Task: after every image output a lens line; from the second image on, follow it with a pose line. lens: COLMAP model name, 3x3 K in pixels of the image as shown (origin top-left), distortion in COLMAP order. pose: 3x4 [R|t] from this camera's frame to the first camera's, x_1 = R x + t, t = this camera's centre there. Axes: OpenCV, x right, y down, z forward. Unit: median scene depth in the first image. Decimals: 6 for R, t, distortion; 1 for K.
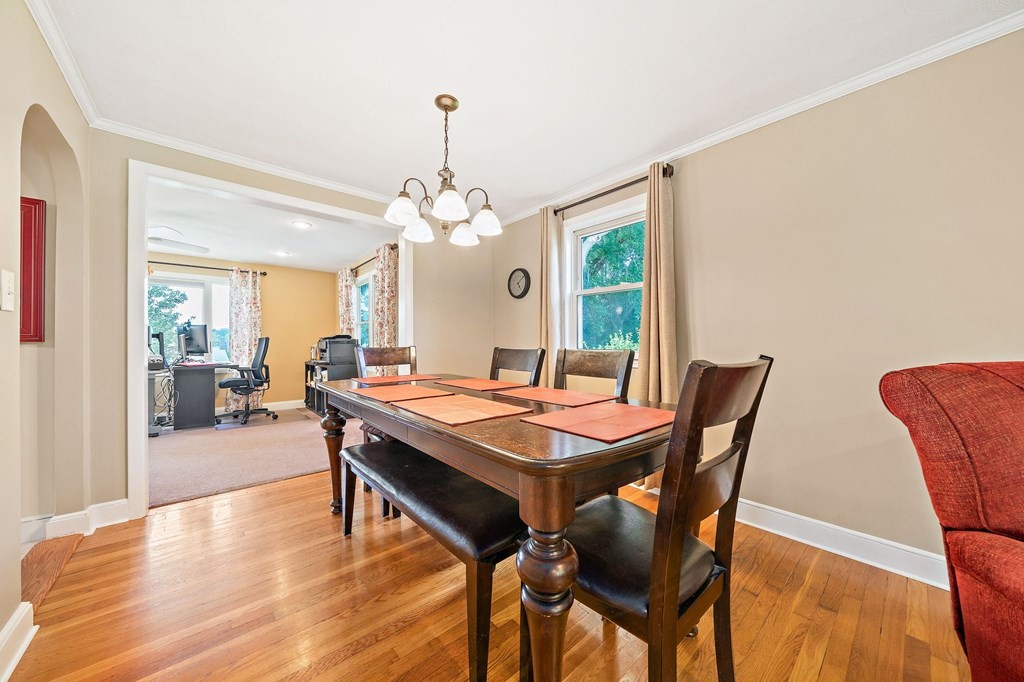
lens RADIAL K [[353.1, 0, 512.9], [0, 353.1, 339.5], [0, 0, 1]] dist [-0.000421, -0.000004]
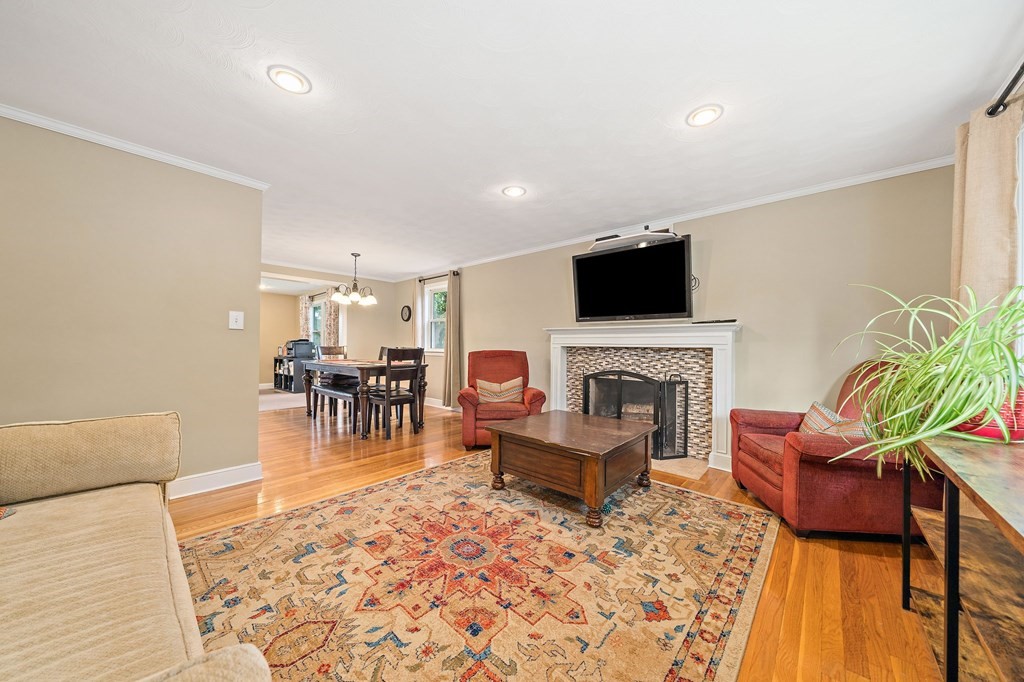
lens RADIAL K [[353.1, 0, 510.3], [0, 353.1, 346.6], [0, 0, 1]] dist [-0.000421, -0.000004]
pose [[0.993072, 0.010464, 0.117042, 0.253307], [-0.011338, 0.999913, 0.006805, -0.000854], [-0.116961, -0.008085, 0.993104, -0.680839]]
